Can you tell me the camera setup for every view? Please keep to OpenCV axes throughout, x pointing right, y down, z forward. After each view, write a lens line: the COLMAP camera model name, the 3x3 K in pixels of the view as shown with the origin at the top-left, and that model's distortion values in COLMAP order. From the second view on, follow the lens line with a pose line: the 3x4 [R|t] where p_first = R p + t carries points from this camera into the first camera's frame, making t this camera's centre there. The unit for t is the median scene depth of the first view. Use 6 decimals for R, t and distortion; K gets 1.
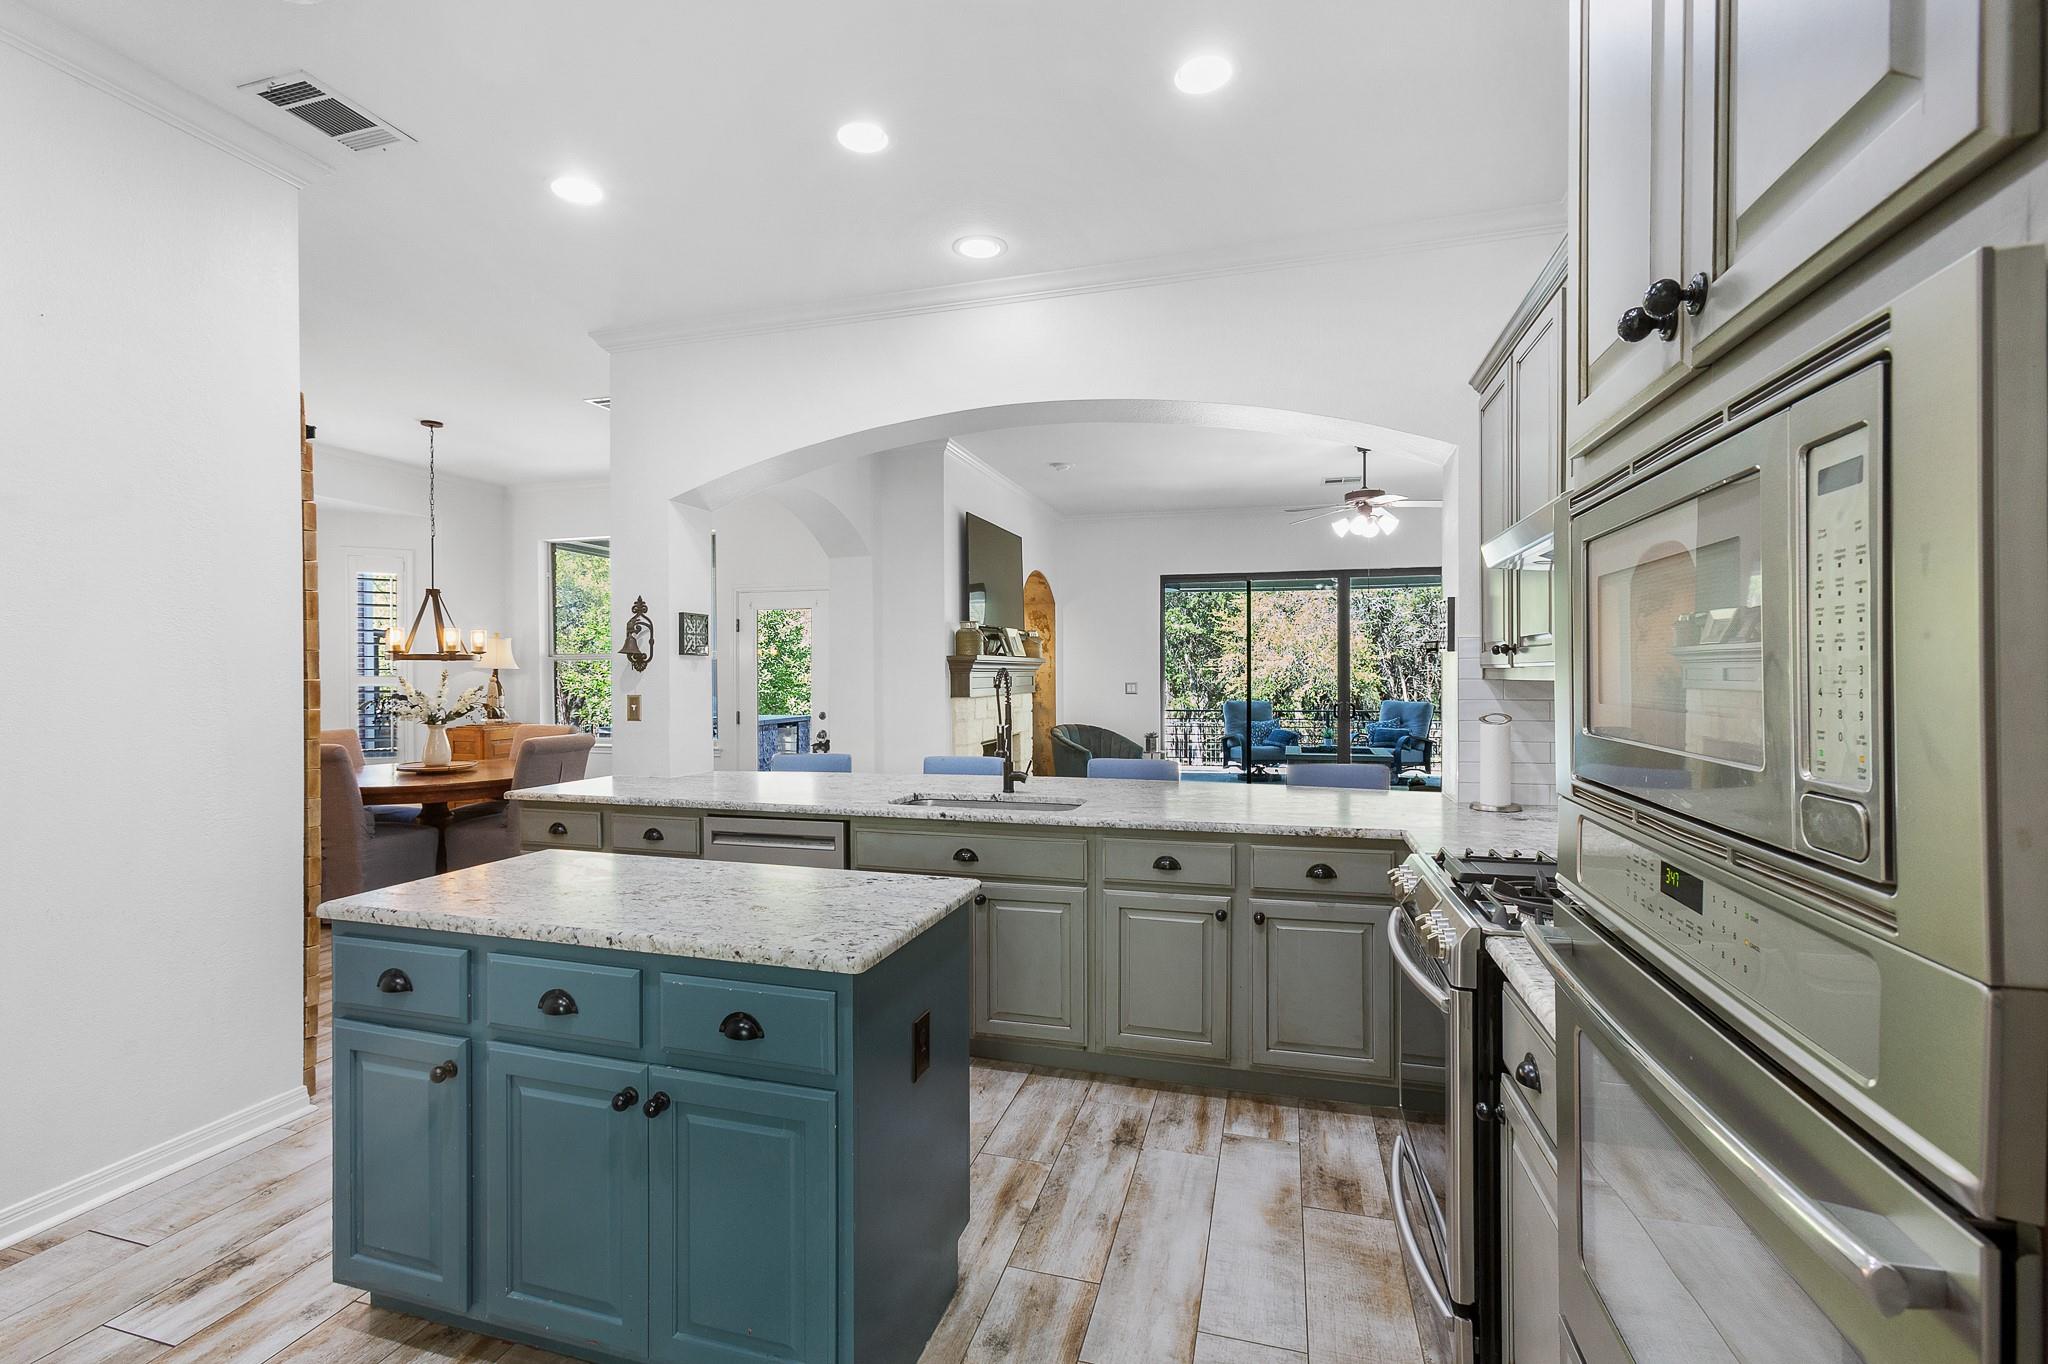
lens RADIAL K [[939.3, 0, 1024.0], [0, 939.3, 682.0], [0, 0, 1]] dist [-0.000045, 0.000080]
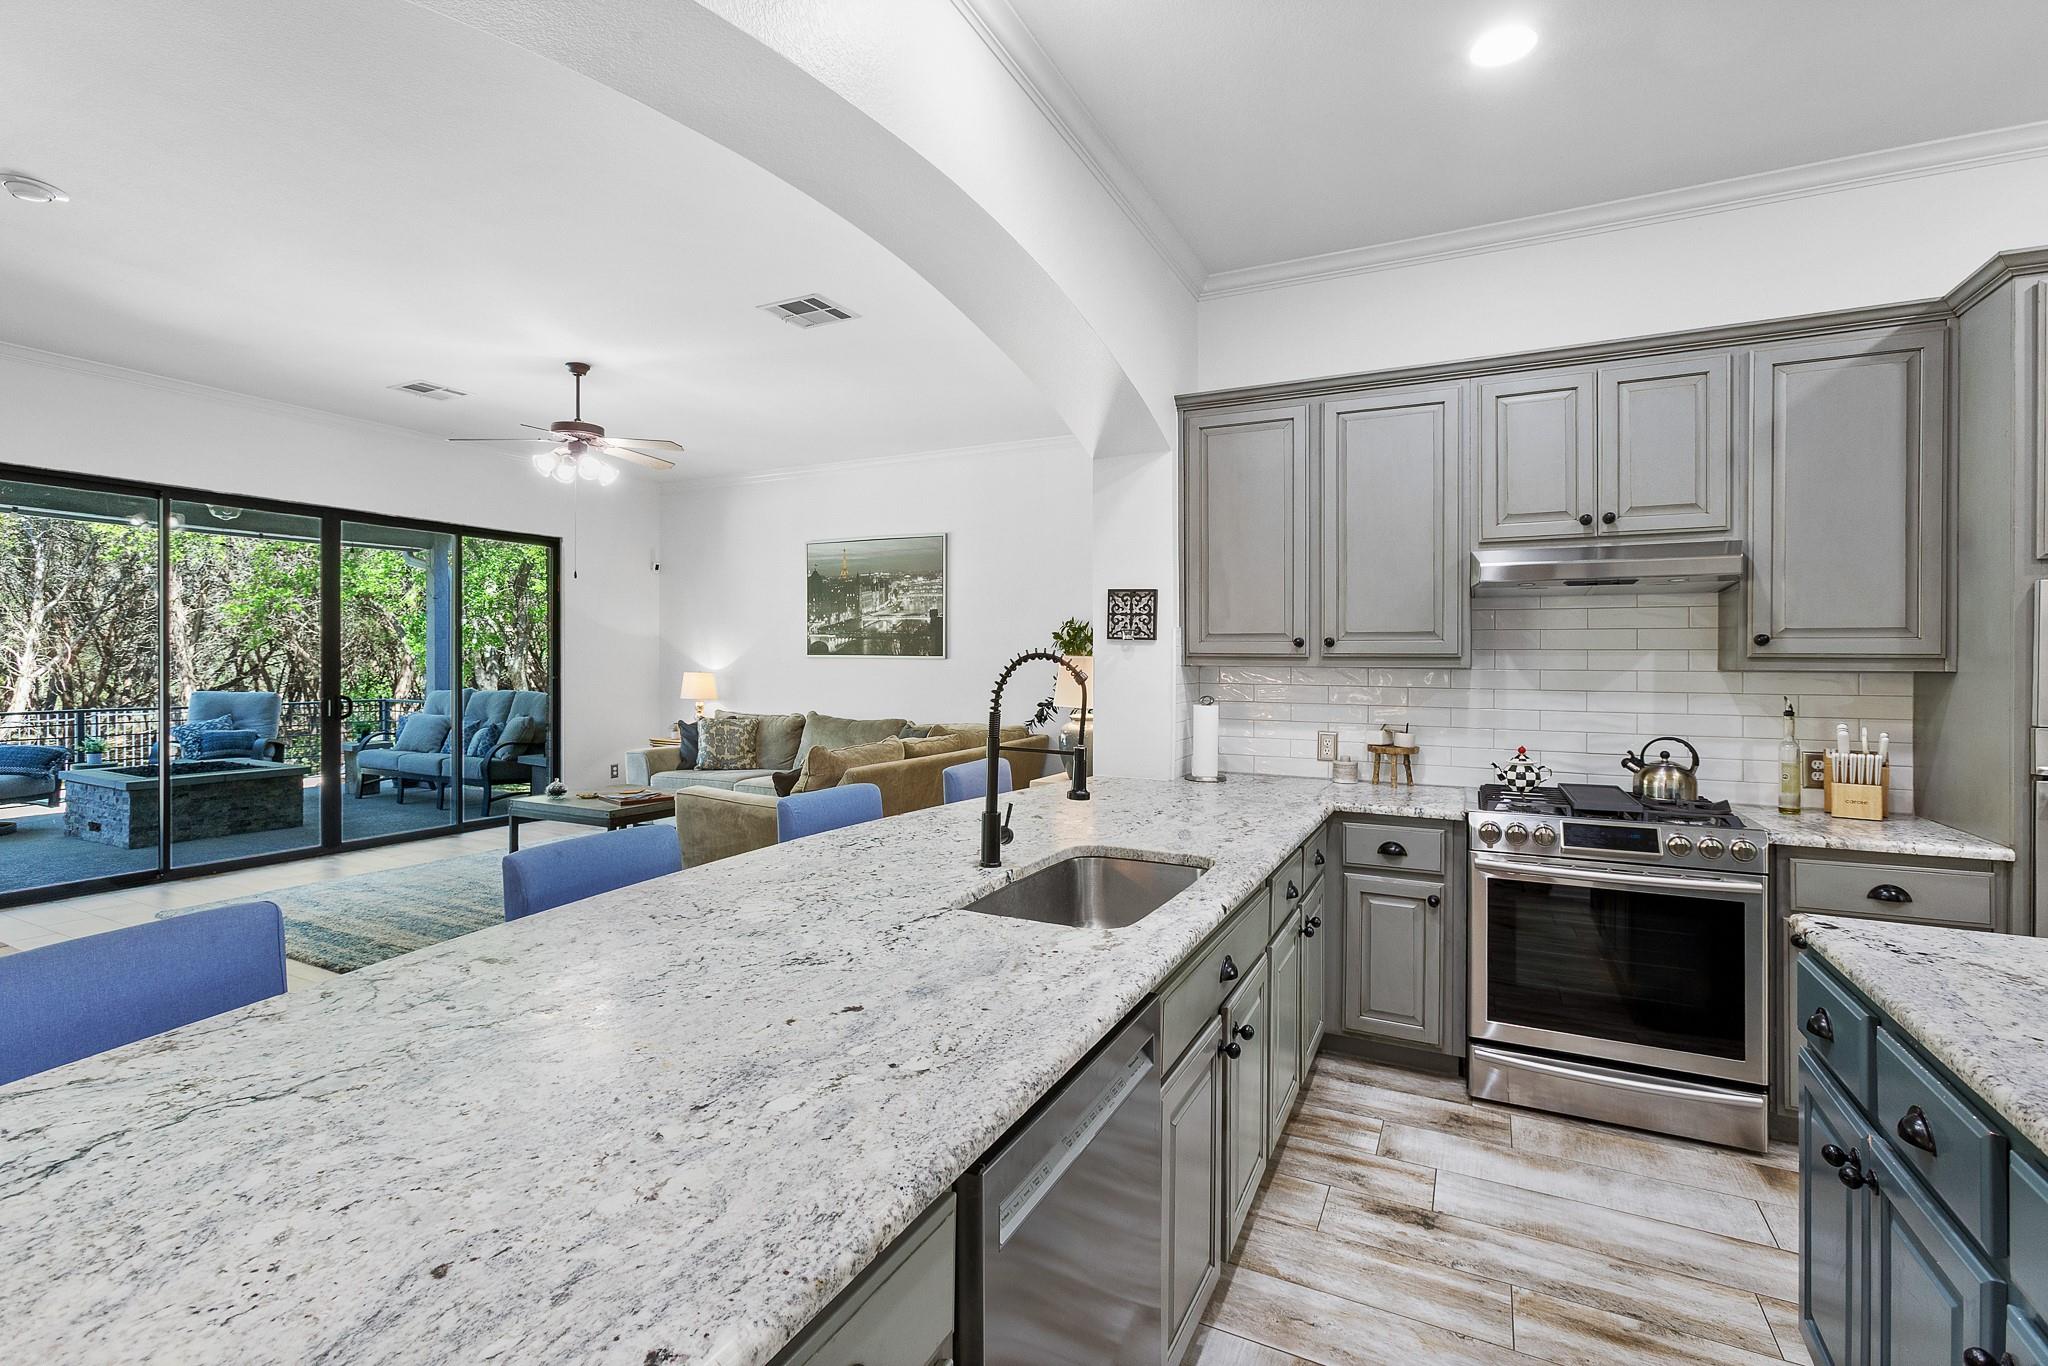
lens RADIAL K [[929.4, 0, 991.0], [0, 929.4, 652.3], [0, 0, 1]] dist [-0.000977, 0.000069]
pose [[0.204846, 0.007335, 0.978767, -0.322892], [0.004928, 0.999952, -0.008525, -0.004381], [-0.978782, 0.006570, 0.204800, 0.496589]]
